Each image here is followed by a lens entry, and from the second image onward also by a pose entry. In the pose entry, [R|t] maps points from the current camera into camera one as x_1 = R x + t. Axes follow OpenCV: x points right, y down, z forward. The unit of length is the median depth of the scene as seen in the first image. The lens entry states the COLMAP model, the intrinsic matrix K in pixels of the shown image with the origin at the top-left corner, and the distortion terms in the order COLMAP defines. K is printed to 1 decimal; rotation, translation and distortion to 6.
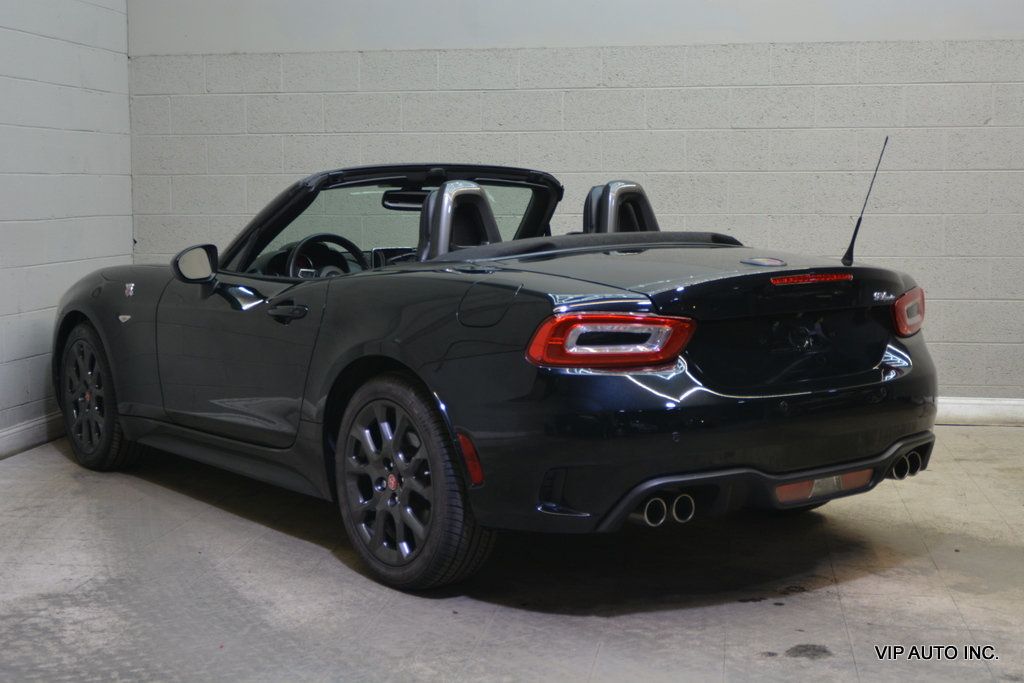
lens RADIAL K [[1444.7, 0, 514.0], [0, 1444.7, 346.3], [0, 0, 1]] dist [-0.016362, -0.031917]
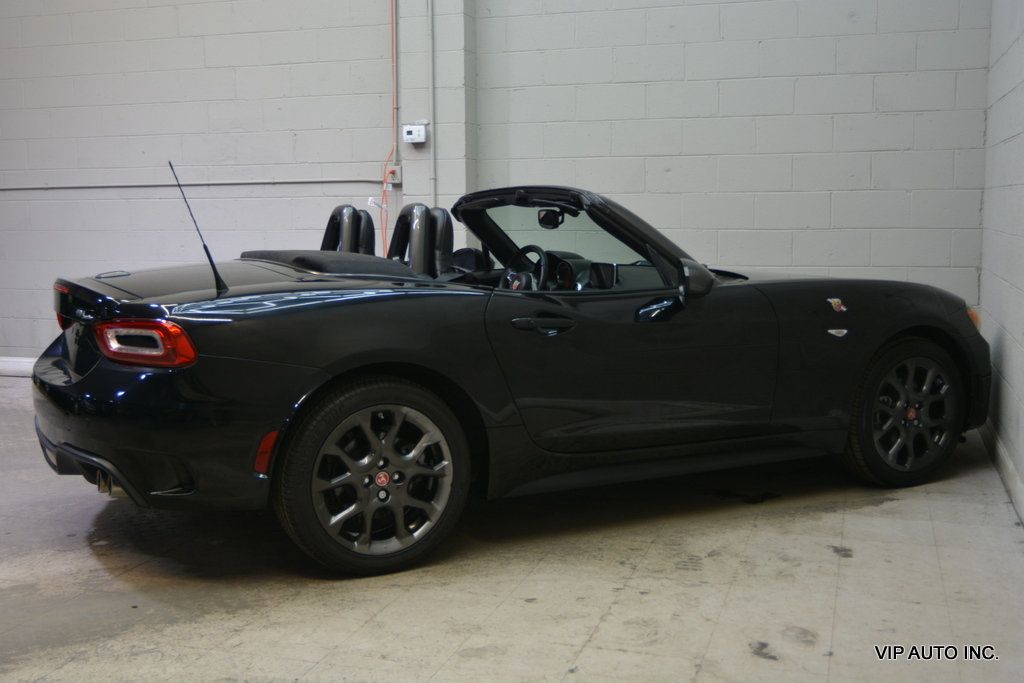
lens RADIAL K [[1174.8, 0, 507.8], [0, 1174.8, 338.4], [0, 0, 1]] dist [-0.015794, 0.011670]
pose [[-0.162120, 0.117683, -0.979728, 1.057350], [-0.097406, 0.986105, 0.134567, -0.164680], [0.981952, 0.117248, -0.148404, 1.421719]]
